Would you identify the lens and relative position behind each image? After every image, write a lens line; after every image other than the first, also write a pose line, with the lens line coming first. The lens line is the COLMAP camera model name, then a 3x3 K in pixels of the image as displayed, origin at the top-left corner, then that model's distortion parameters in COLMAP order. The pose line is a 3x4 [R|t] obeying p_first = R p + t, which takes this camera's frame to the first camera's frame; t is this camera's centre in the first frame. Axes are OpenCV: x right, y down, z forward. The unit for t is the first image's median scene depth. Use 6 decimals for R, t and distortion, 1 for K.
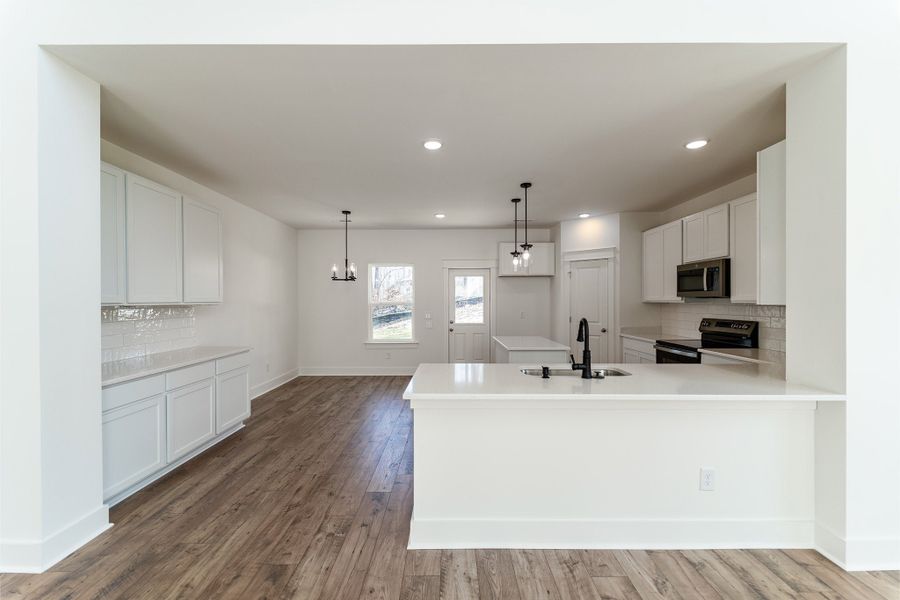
lens RADIAL K [[362.5, 0, 446.4], [0, 362.5, 303.9], [0, 0, 1]] dist [0.002341, -0.001290]
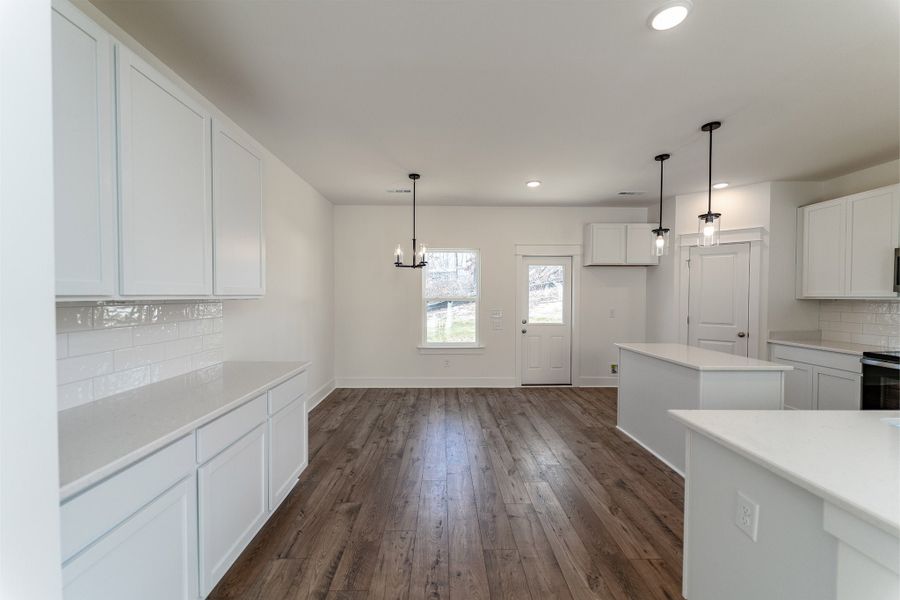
lens RADIAL K [[362.5, 0, 448.4], [0, 362.5, 304.8], [0, 0, 1]] dist [0.002341, -0.001290]
pose [[0.999794, 0.005396, 0.019582, -0.263917], [-0.005704, 0.999860, 0.015701, 0.000080], [-0.019494, -0.015810, 0.999685, 0.296294]]
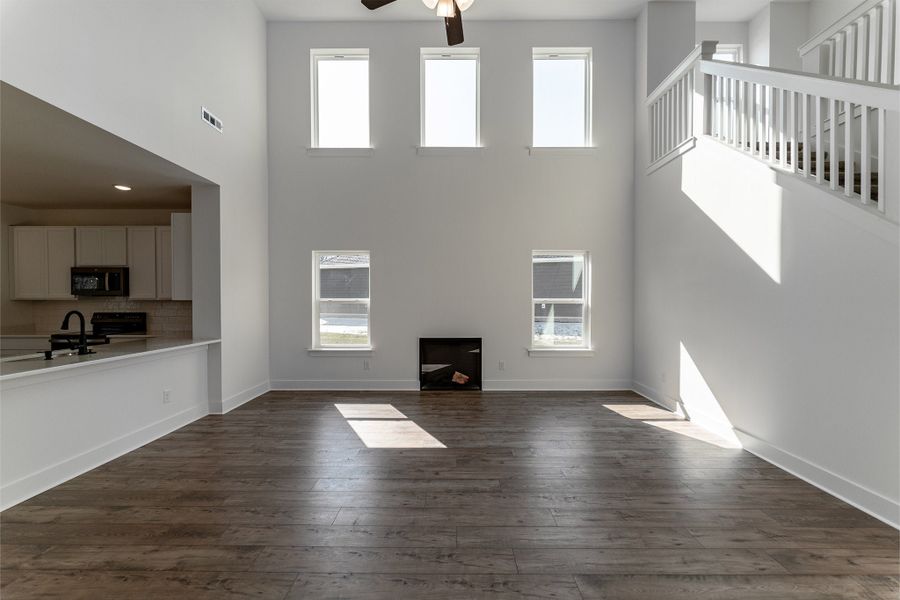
lens RADIAL K [[362.5, 0, 454.2], [0, 362.5, 303.4], [0, 0, 1]] dist [0.002341, -0.001290]
pose [[0.001860, -0.008775, 0.999960, -0.499384], [0.008725, 0.999924, 0.008758, 0.007971], [-0.999960, 0.008708, 0.001937, -0.201344]]
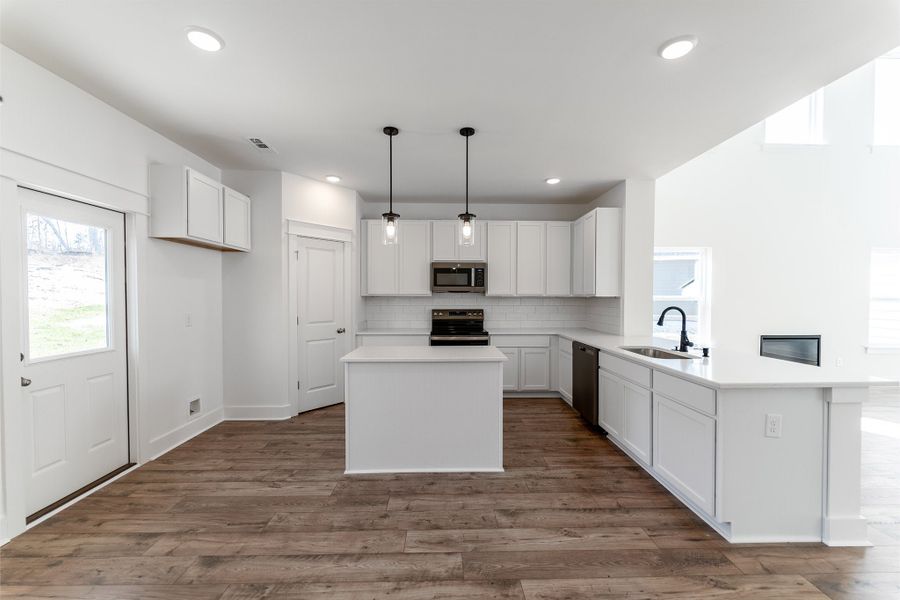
lens RADIAL K [[362.5, 0, 446.9], [0, 362.5, 302.0], [0, 0, 1]] dist [0.002341, -0.001290]
pose [[-0.026764, -0.011583, 0.999575, -0.470411], [0.006800, 0.999908, 0.011769, 0.001611], [-0.999619, 0.007112, -0.026683, 0.986946]]
